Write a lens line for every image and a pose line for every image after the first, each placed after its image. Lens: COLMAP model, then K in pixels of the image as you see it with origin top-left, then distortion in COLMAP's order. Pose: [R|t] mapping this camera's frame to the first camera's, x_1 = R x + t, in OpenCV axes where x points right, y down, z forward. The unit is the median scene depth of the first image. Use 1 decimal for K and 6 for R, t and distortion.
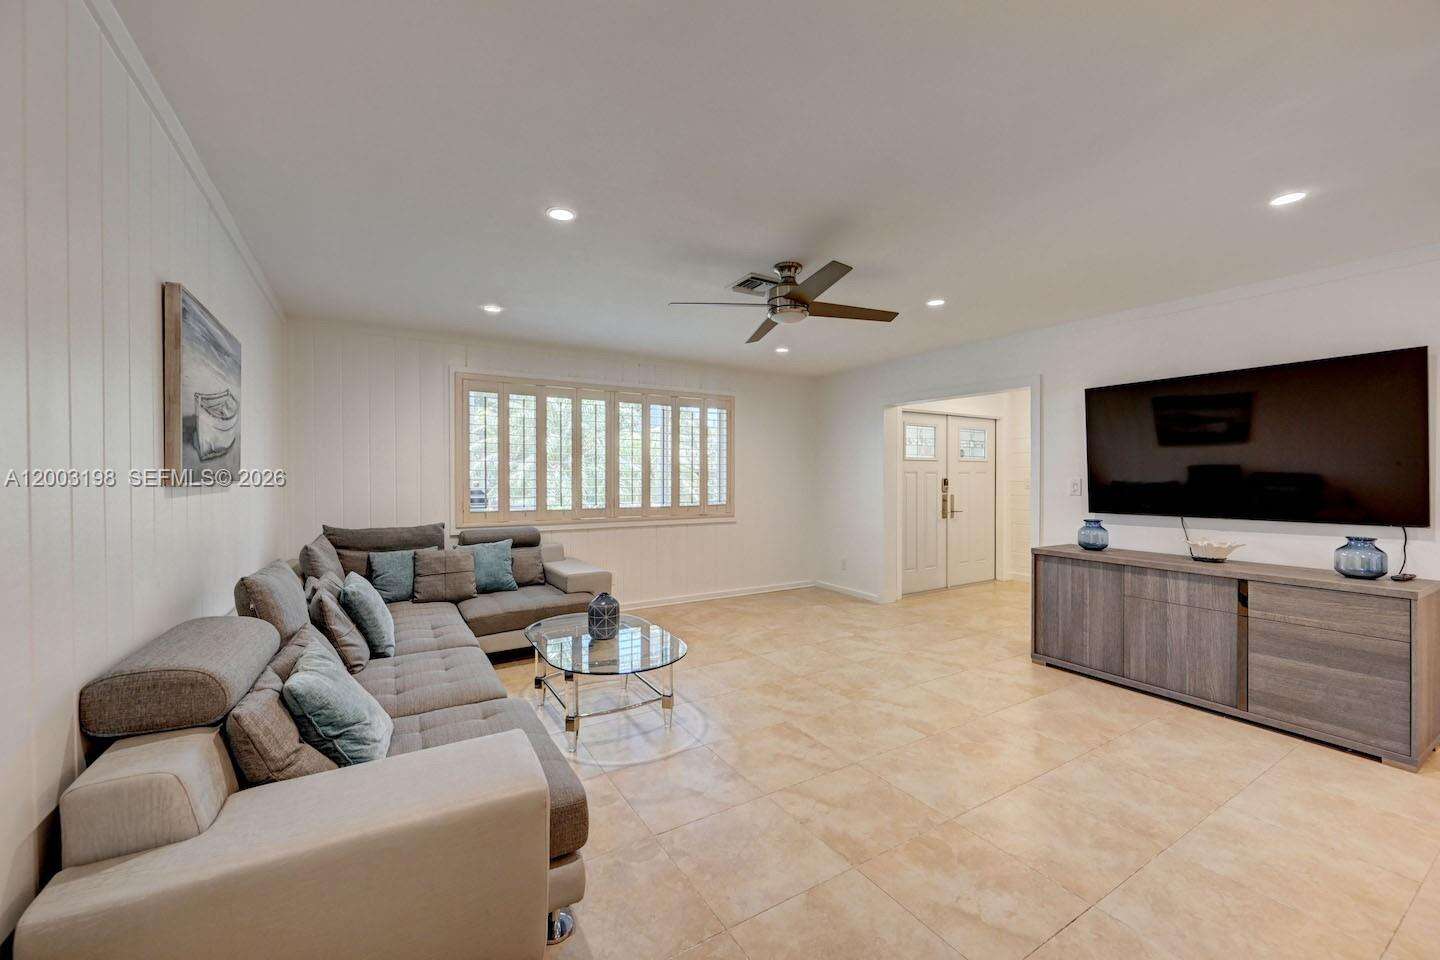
lens RADIAL K [[586.6, 0, 707.9], [0, 586.6, 479.3], [0, 0, 1]] dist [-0.001072, -0.000204]
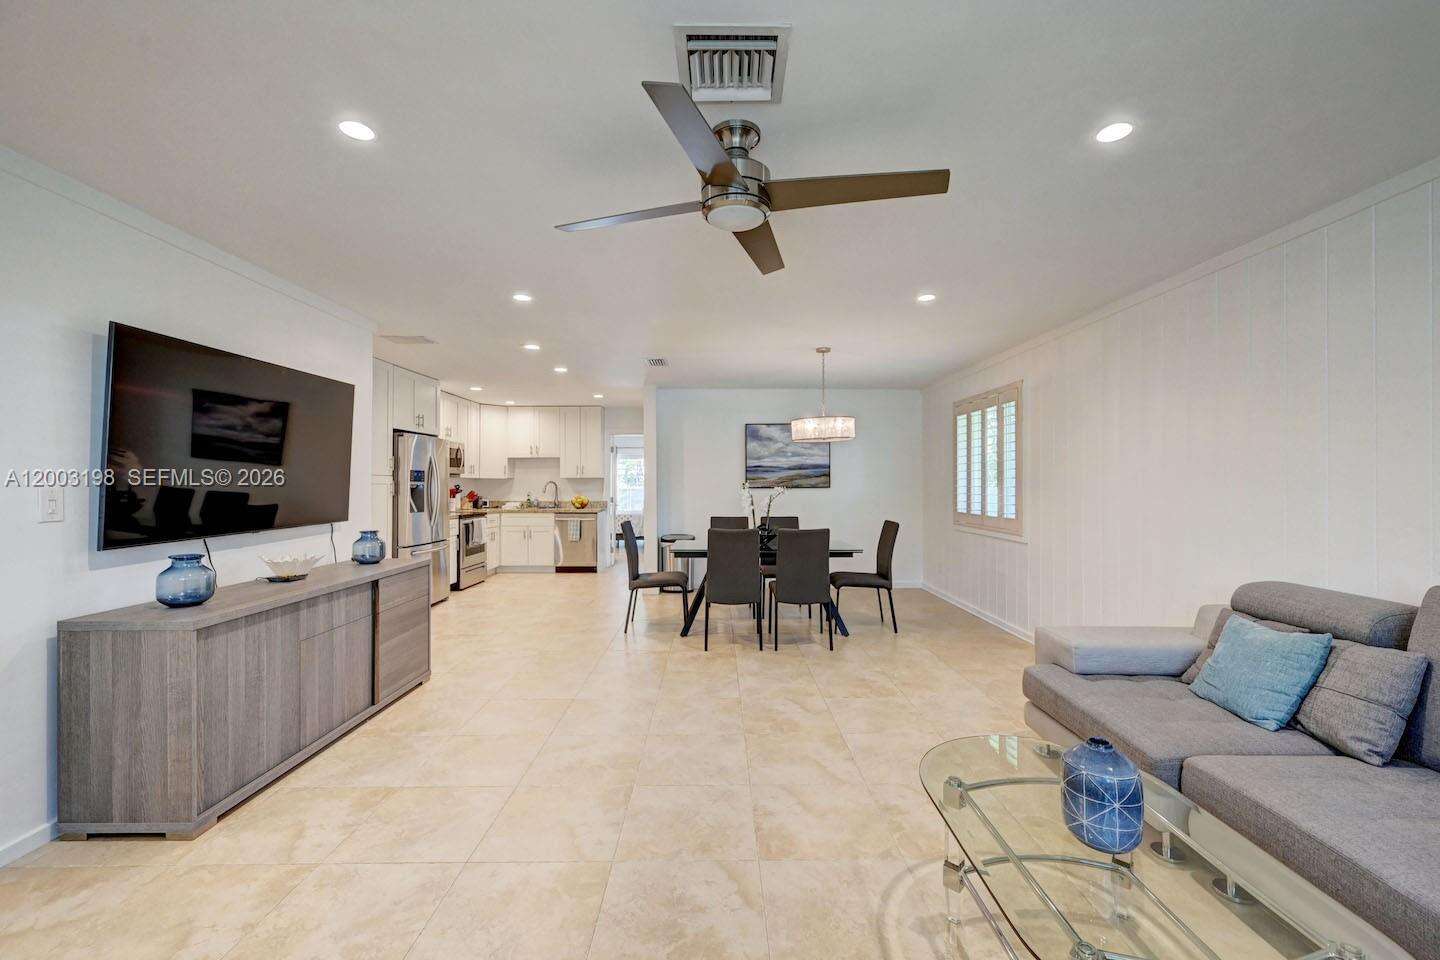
lens RADIAL K [[586.6, 0, 723.8], [0, 586.6, 478.6], [0, 0, 1]] dist [-0.001072, -0.000204]
pose [[-0.875081, 0.003133, 0.483966, -0.145154], [0.002998, 0.999995, -0.001052, -0.008621], [-0.483967, 0.000530, -0.875086, 1.564506]]
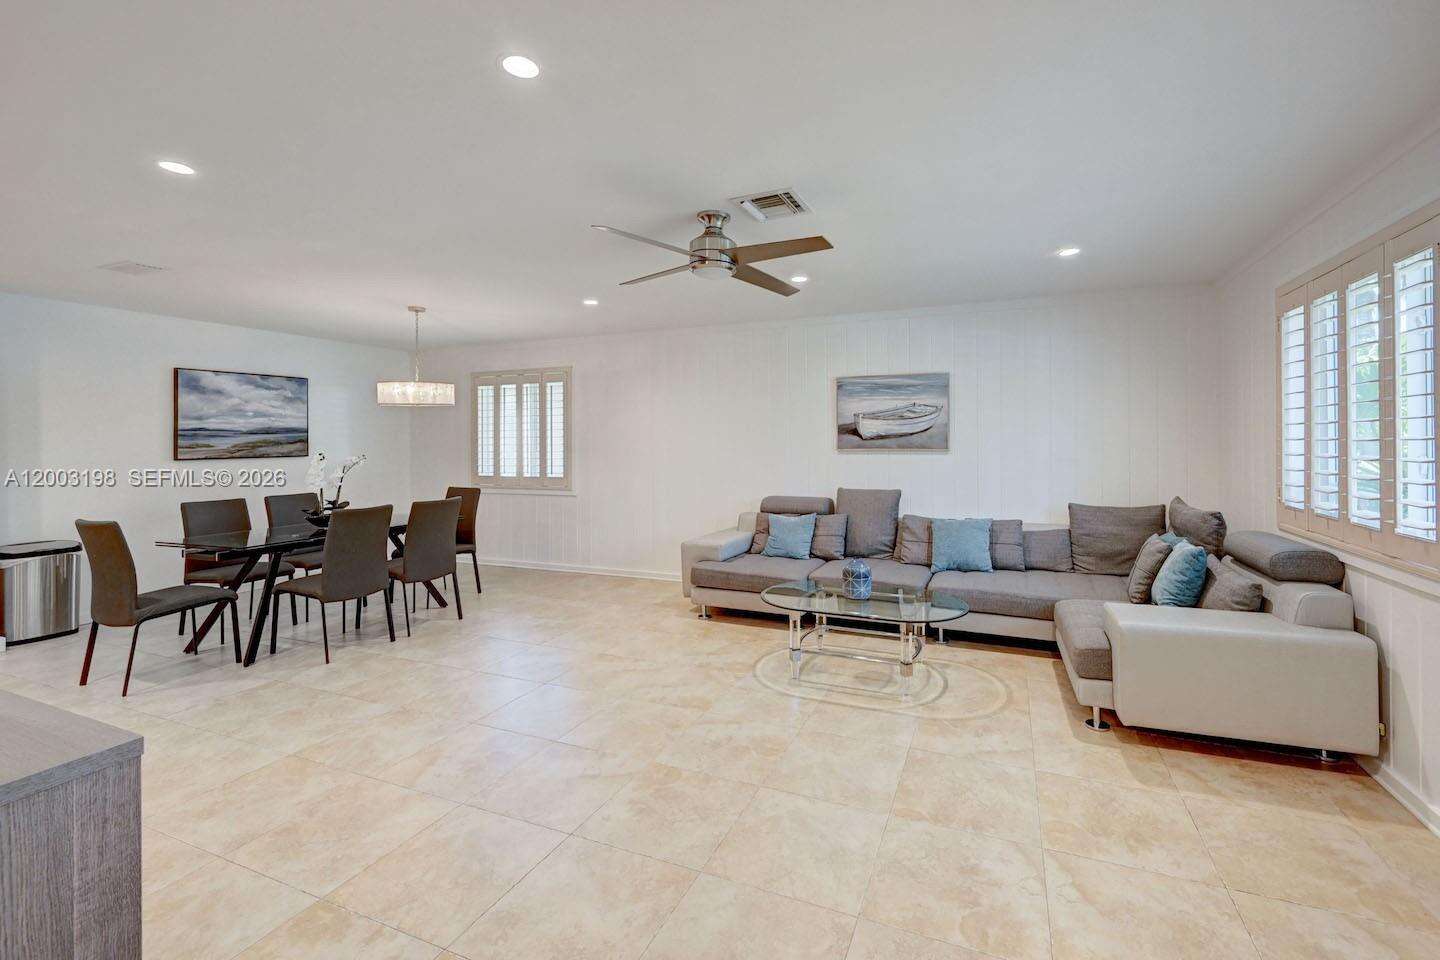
lens RADIAL K [[586.6, 0, 779.9], [0, 586.6, 440.7], [0, 0, 1]] dist [-0.001072, -0.000204]
pose [[-0.775138, 0.004731, -0.631775, 0.626731], [0.003910, 0.999989, 0.002691, -0.024521], [0.631780, -0.000384, -0.775147, 1.782099]]
